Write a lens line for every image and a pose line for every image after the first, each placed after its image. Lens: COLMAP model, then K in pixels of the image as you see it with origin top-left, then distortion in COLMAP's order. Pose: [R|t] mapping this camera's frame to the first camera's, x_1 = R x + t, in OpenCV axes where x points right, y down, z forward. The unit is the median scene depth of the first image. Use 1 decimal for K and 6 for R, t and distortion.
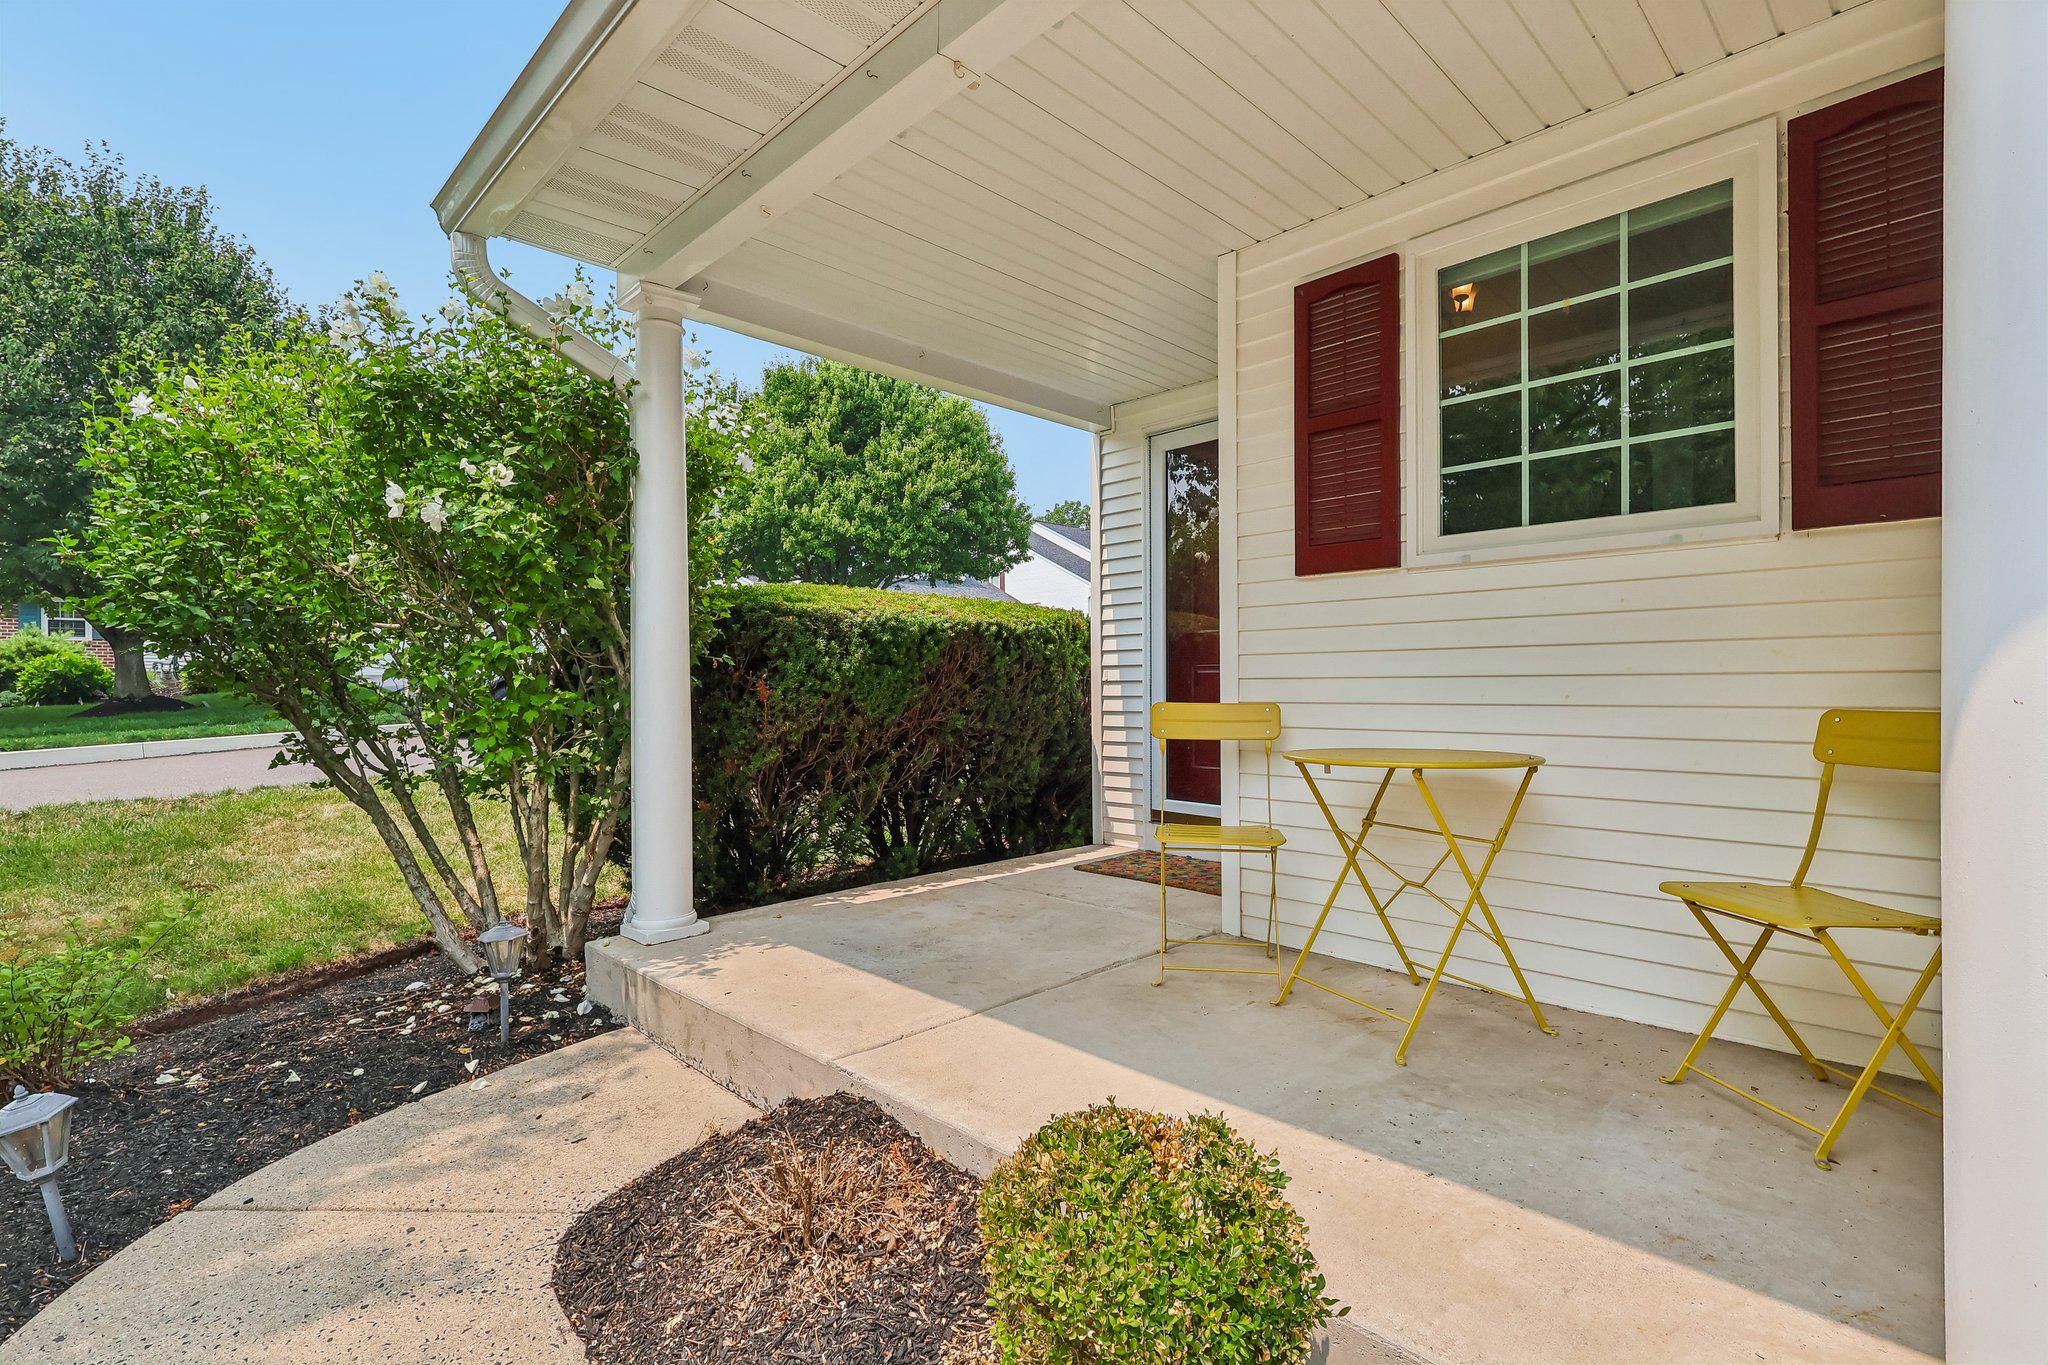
lens RADIAL K [[947.4, 0, 1028.3], [0, 947.4, 685.6], [0, 0, 1]] dist [-0.004288, -0.000003]
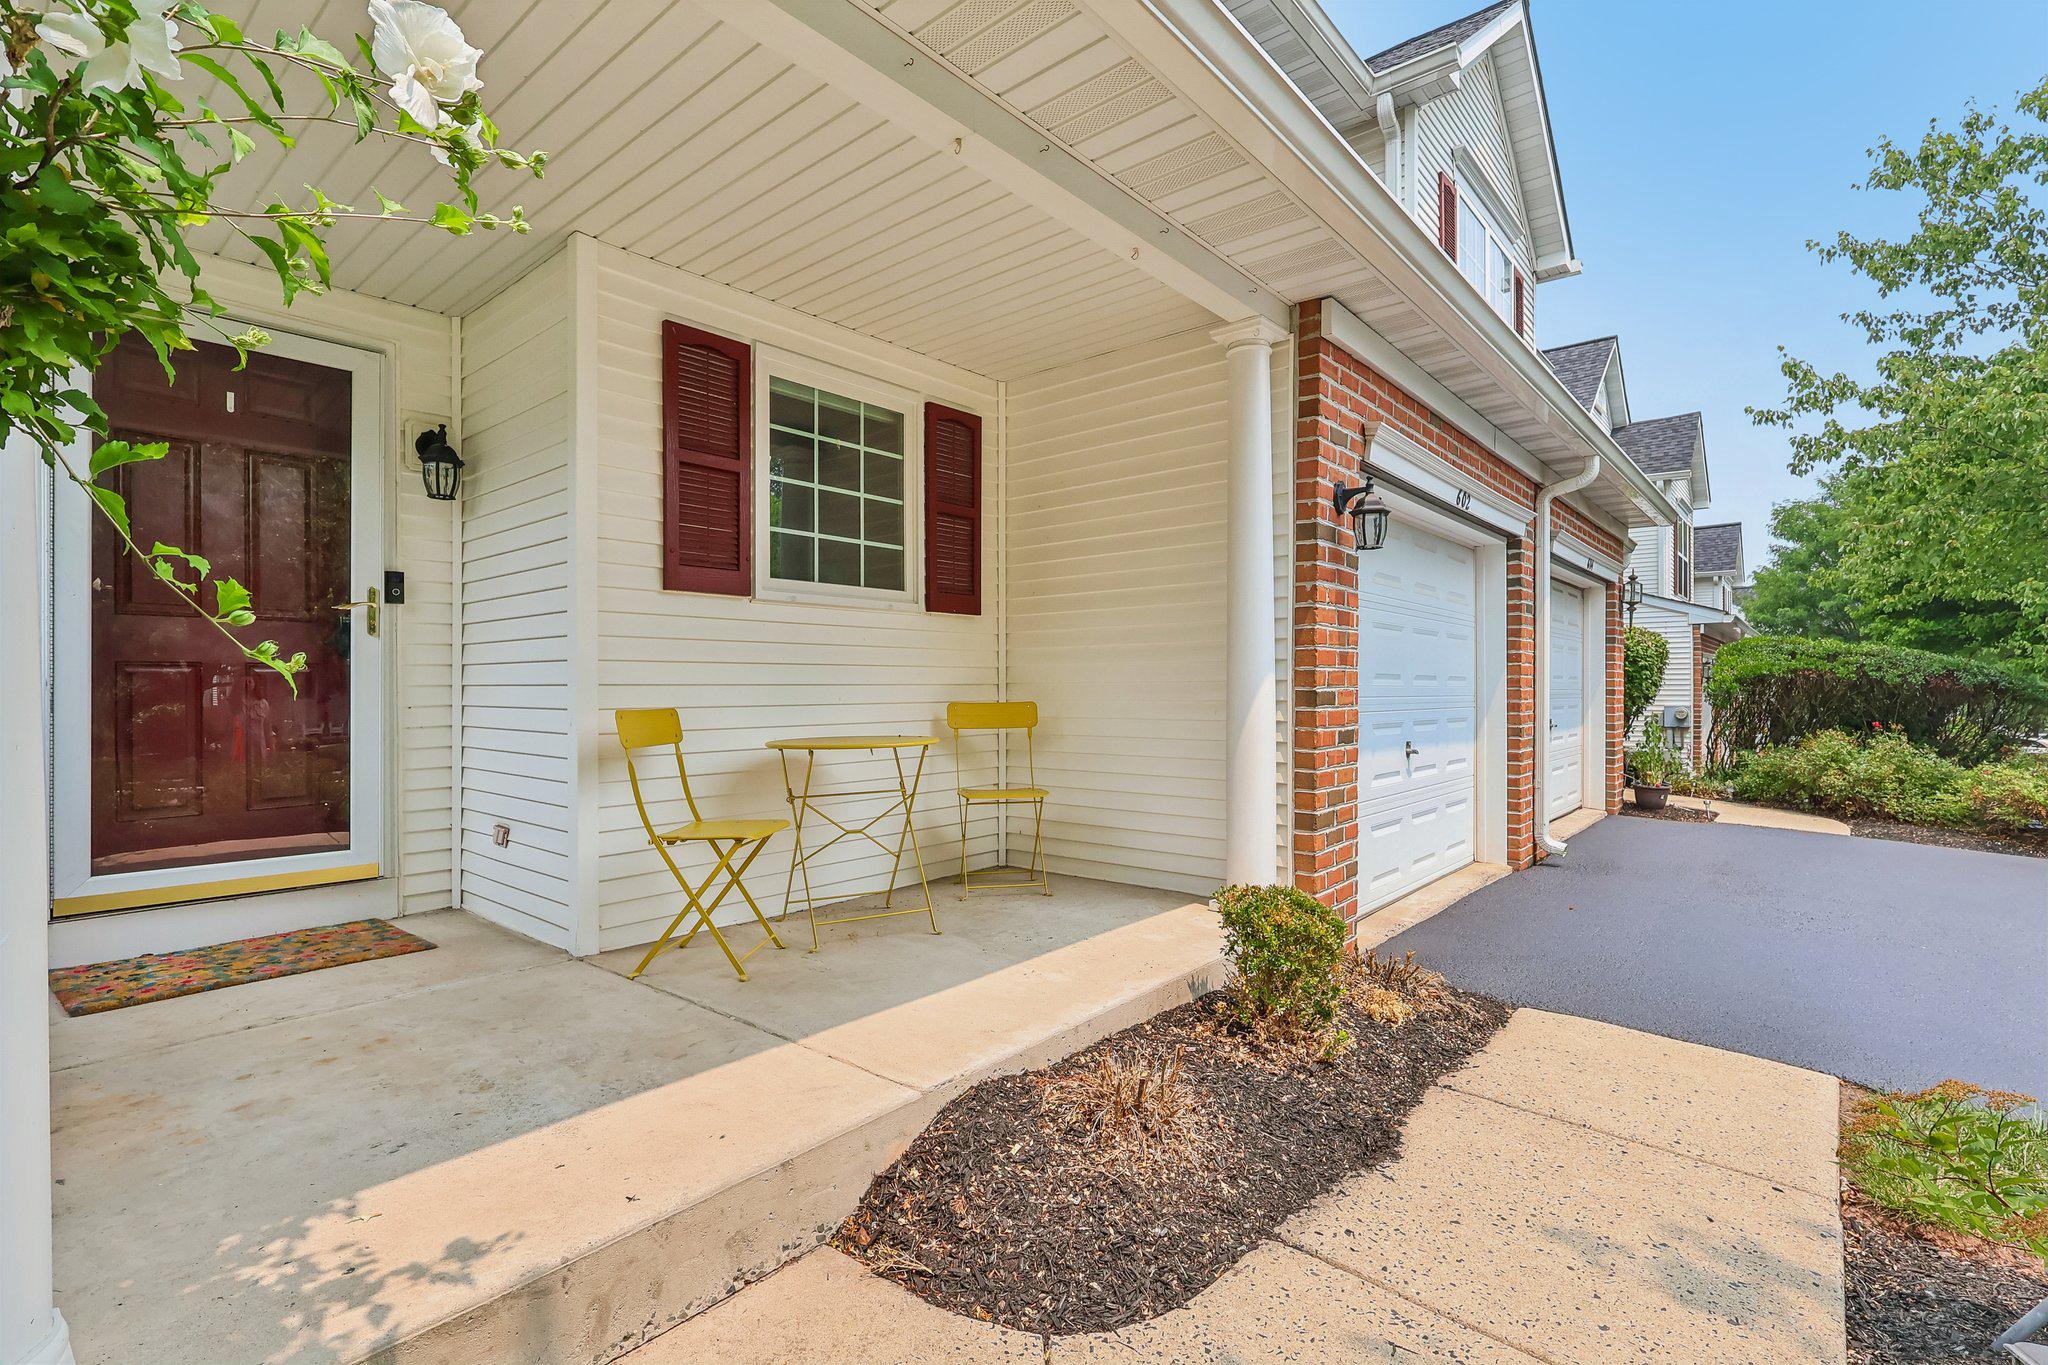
lens RADIAL K [[947.4, 0, 1021.1], [0, 947.4, 683.7], [0, 0, 1]] dist [-0.004288, -0.000003]
pose [[-0.084373, 0.005966, 0.996416, -0.913788], [0.000381, 0.999982, -0.005955, -0.003253], [-0.996434, -0.000123, -0.084374, 0.772951]]
